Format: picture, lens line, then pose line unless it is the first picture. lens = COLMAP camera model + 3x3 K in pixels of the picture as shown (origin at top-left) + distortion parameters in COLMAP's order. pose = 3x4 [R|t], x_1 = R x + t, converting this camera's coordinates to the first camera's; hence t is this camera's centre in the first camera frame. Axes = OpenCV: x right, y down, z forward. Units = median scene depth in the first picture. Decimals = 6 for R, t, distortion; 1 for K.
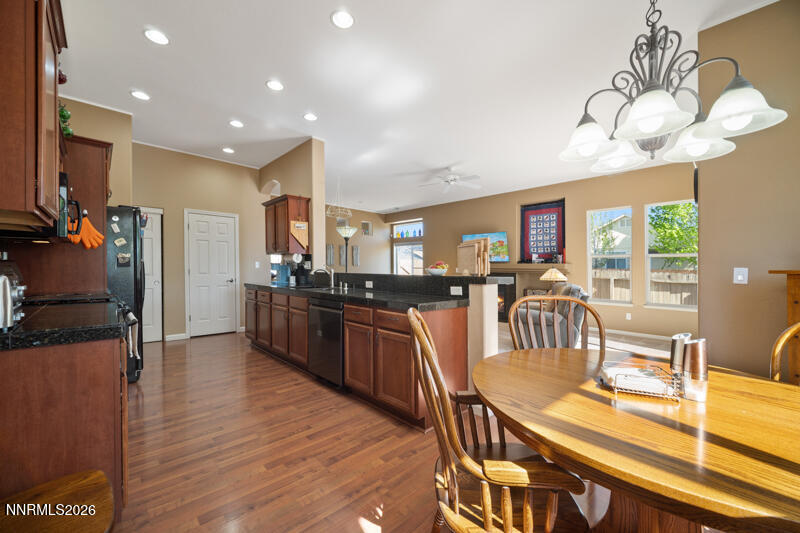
lens RADIAL K [[318.0, 0, 406.1], [0, 318.0, 259.6], [0, 0, 1]] dist [-0.000646, -0.000021]
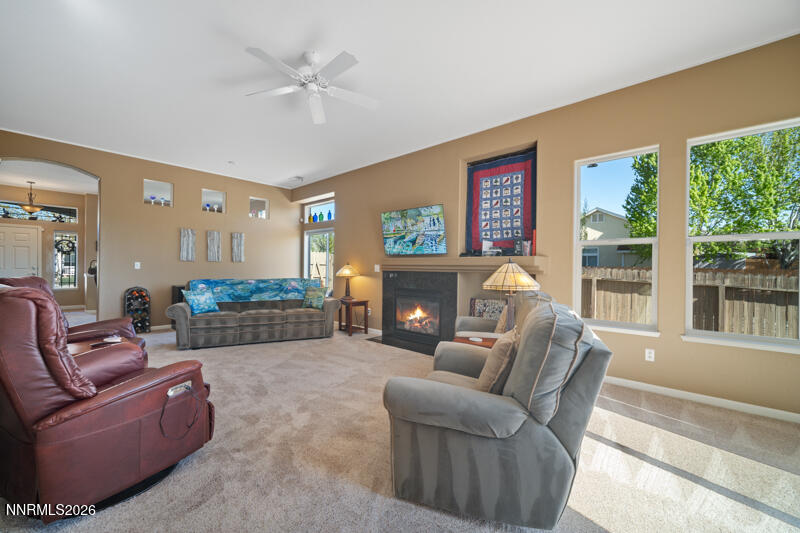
lens RADIAL K [[318.0, 0, 402.9], [0, 318.0, 263.7], [0, 0, 1]] dist [-0.000646, -0.000021]
pose [[0.997788, 0.001614, 0.066450, 0.268779], [-0.002812, 0.999835, 0.017937, 0.020154], [-0.066410, -0.018084, 0.997629, 0.533099]]
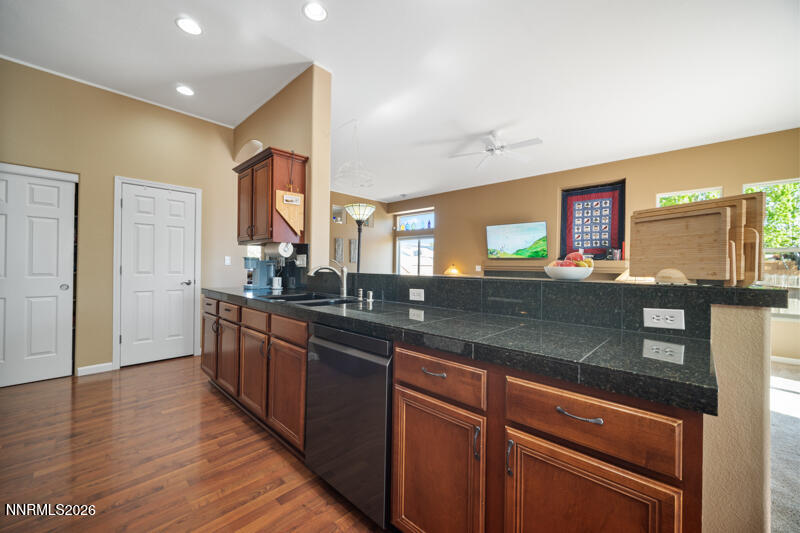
lens RADIAL K [[318.0, 0, 408.4], [0, 318.0, 242.2], [0, 0, 1]] dist [-0.000646, -0.000021]
pose [[0.998714, 0.007198, 0.050190, -0.102896], [-0.004818, 0.998865, -0.047381, 0.007654], [-0.050474, 0.047079, 0.997615, 0.280480]]
